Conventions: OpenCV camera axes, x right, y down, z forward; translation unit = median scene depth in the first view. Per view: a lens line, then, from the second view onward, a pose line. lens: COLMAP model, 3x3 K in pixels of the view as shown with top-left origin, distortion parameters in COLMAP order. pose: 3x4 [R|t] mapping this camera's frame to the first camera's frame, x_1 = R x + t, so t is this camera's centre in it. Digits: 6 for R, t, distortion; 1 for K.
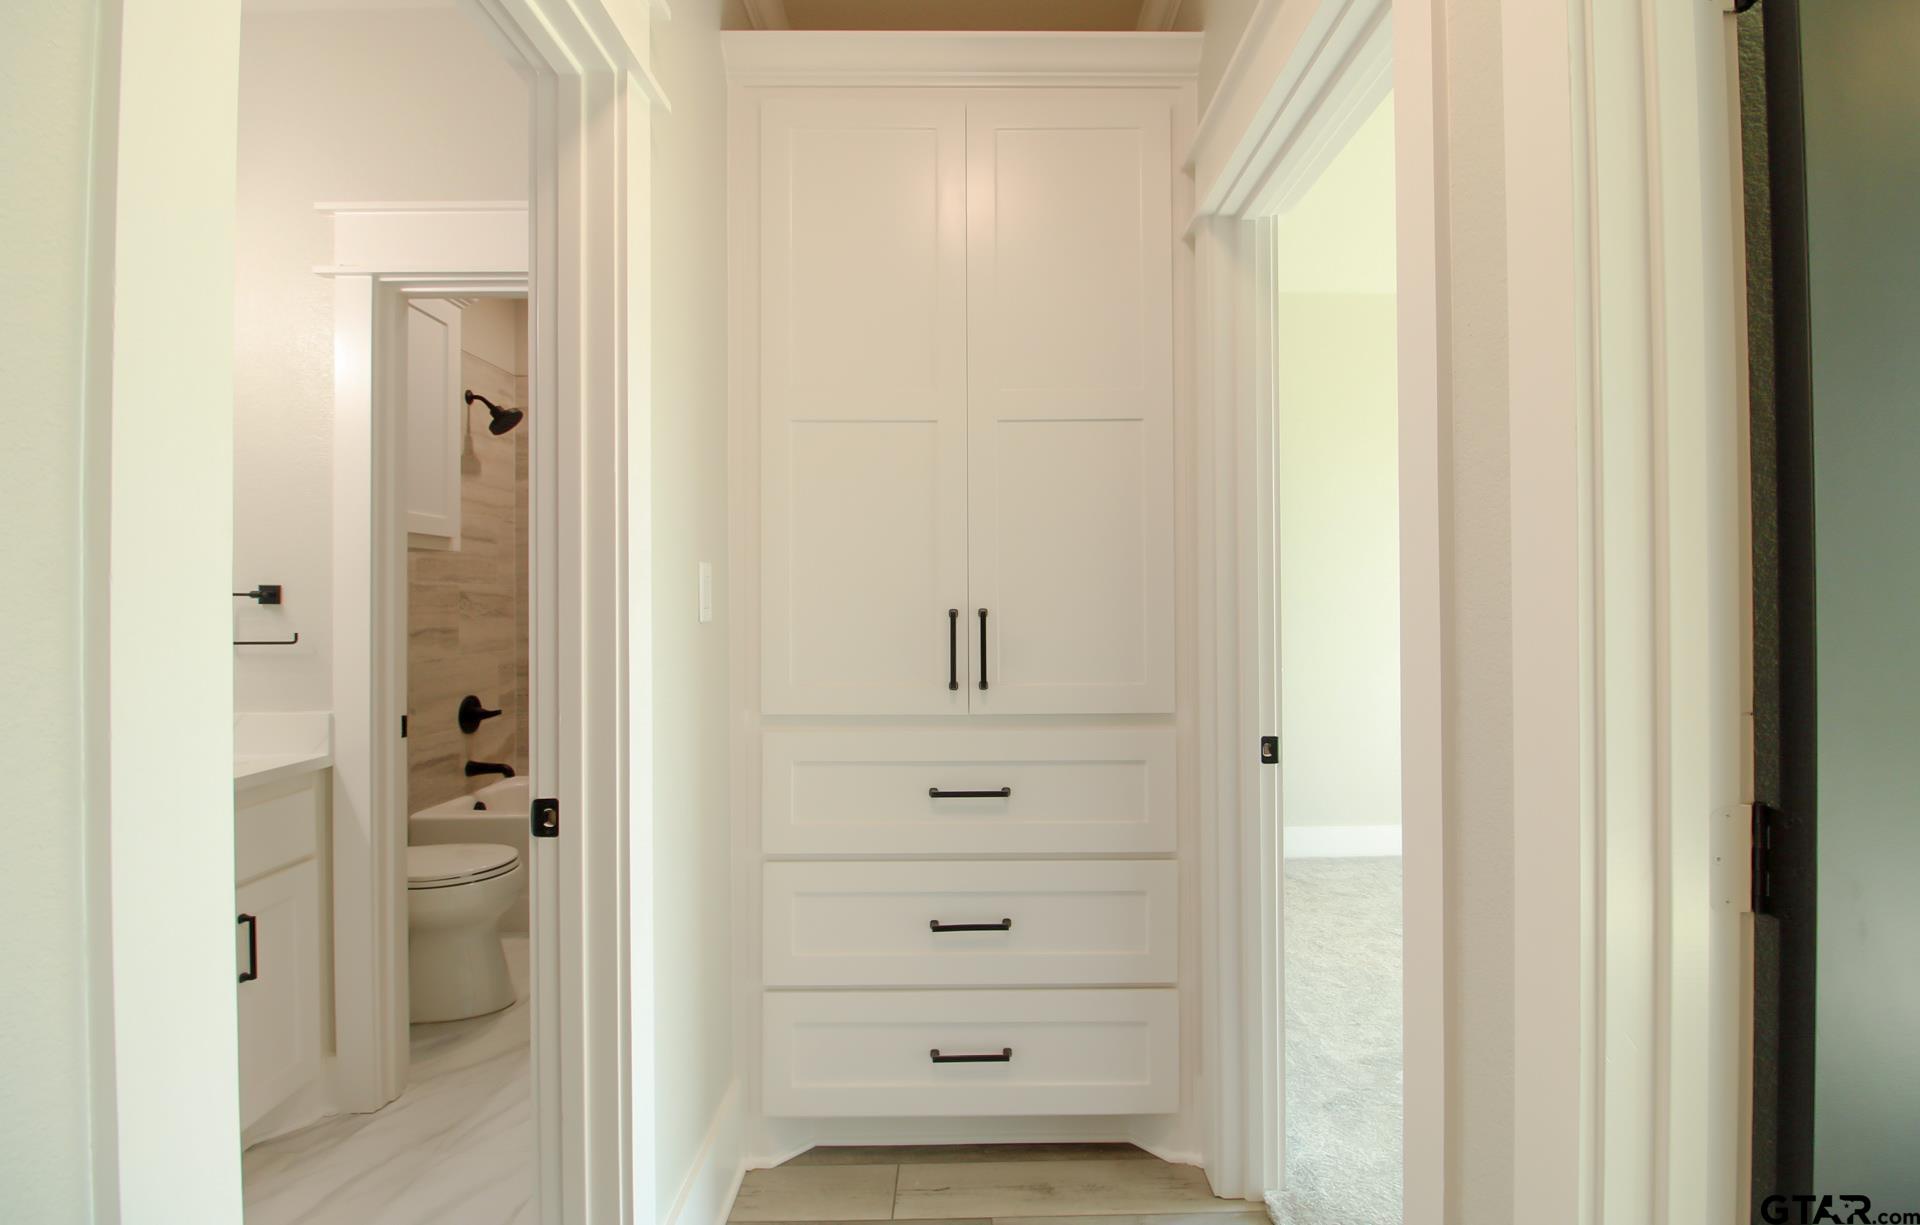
lens RADIAL K [[878.3, 0, 970.1], [0, 878.3, 589.1], [0, 0, 1]] dist [0.009394, -0.018217]
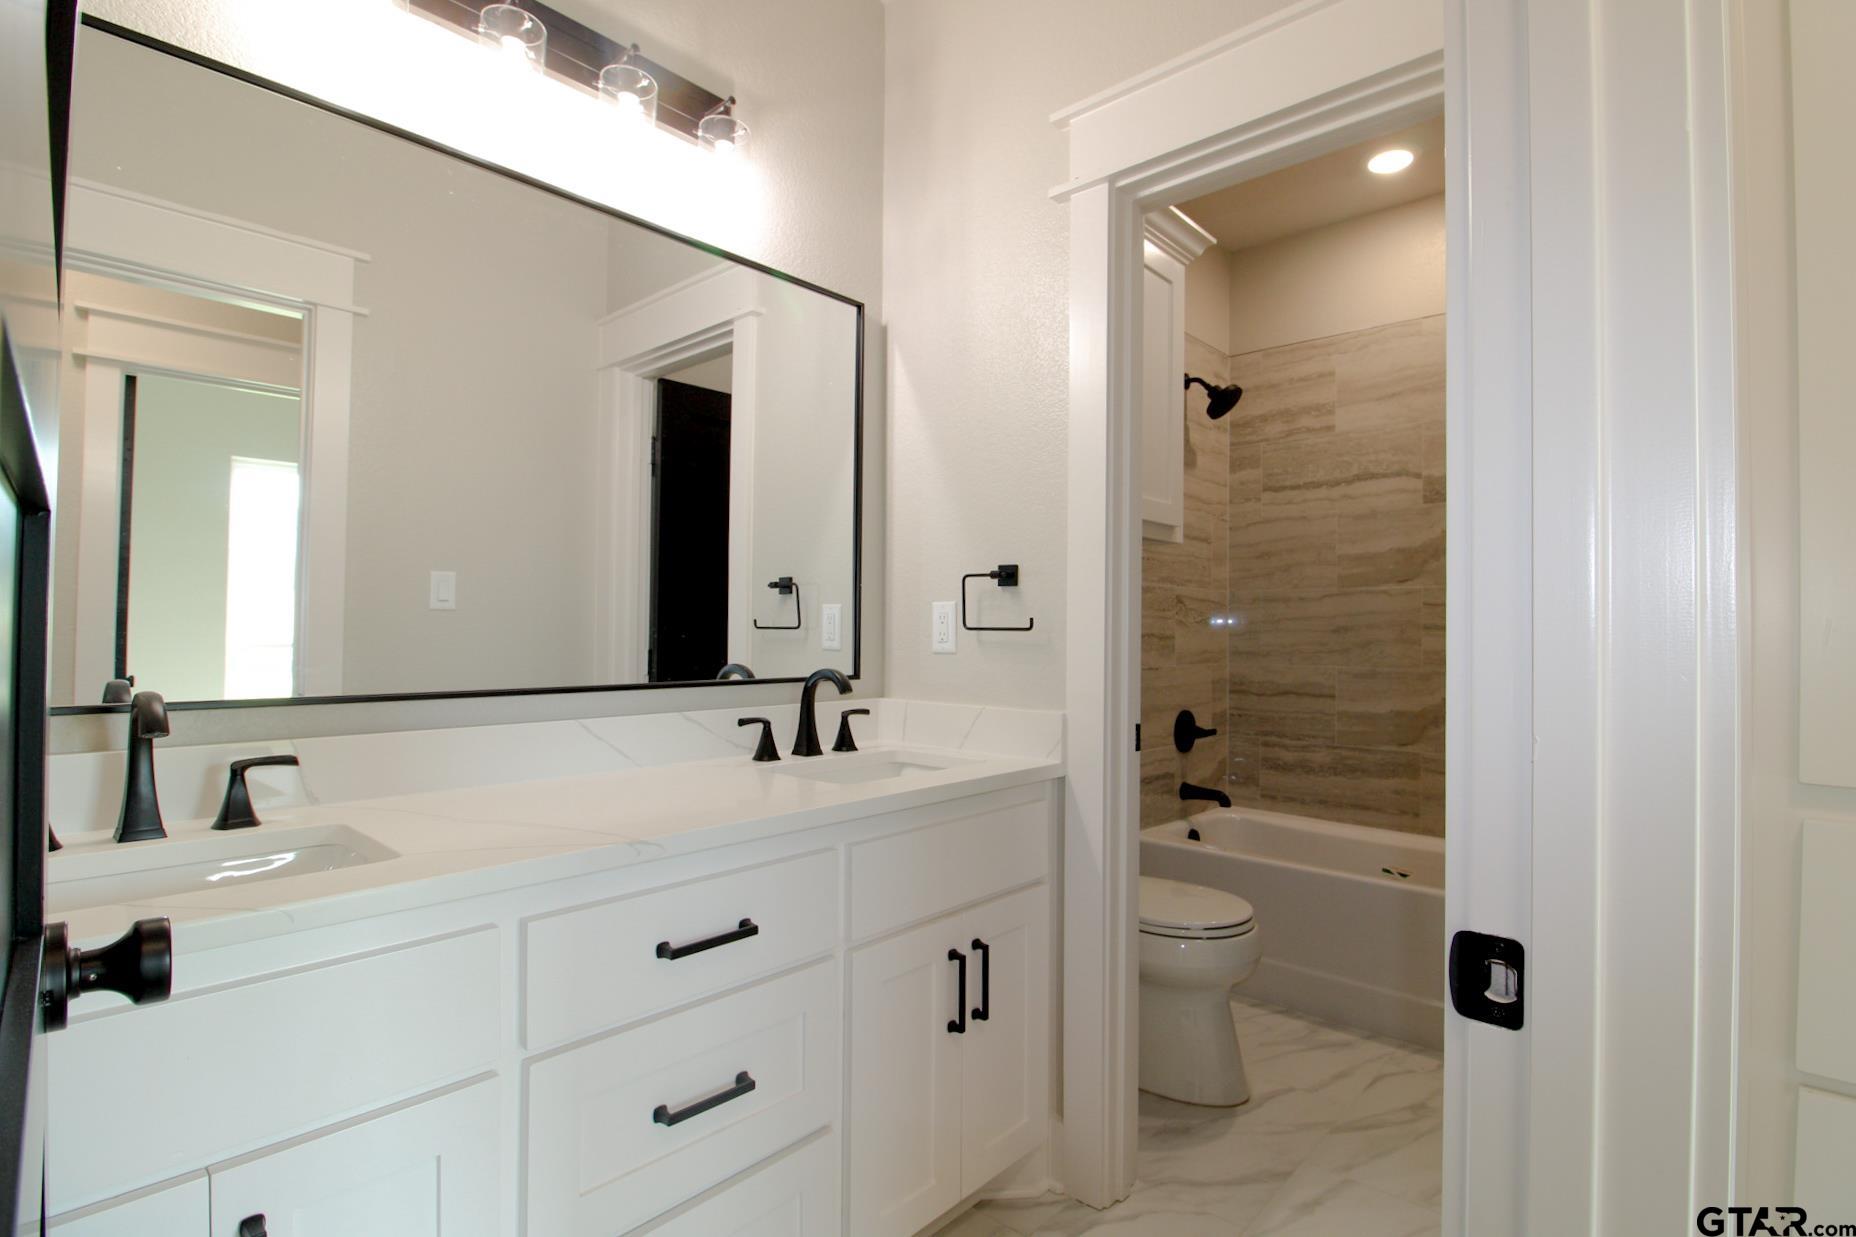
lens RADIAL K [[860.0, 0, 951.9], [0, 860.0, 617.4], [0, 0, 1]] dist [0.000904, -0.013675]
pose [[0.733479, 0.001524, -0.679710, -0.195494], [-0.006739, 0.999965, -0.005030, 0.043002], [0.679679, 0.008270, 0.733463, 0.254791]]
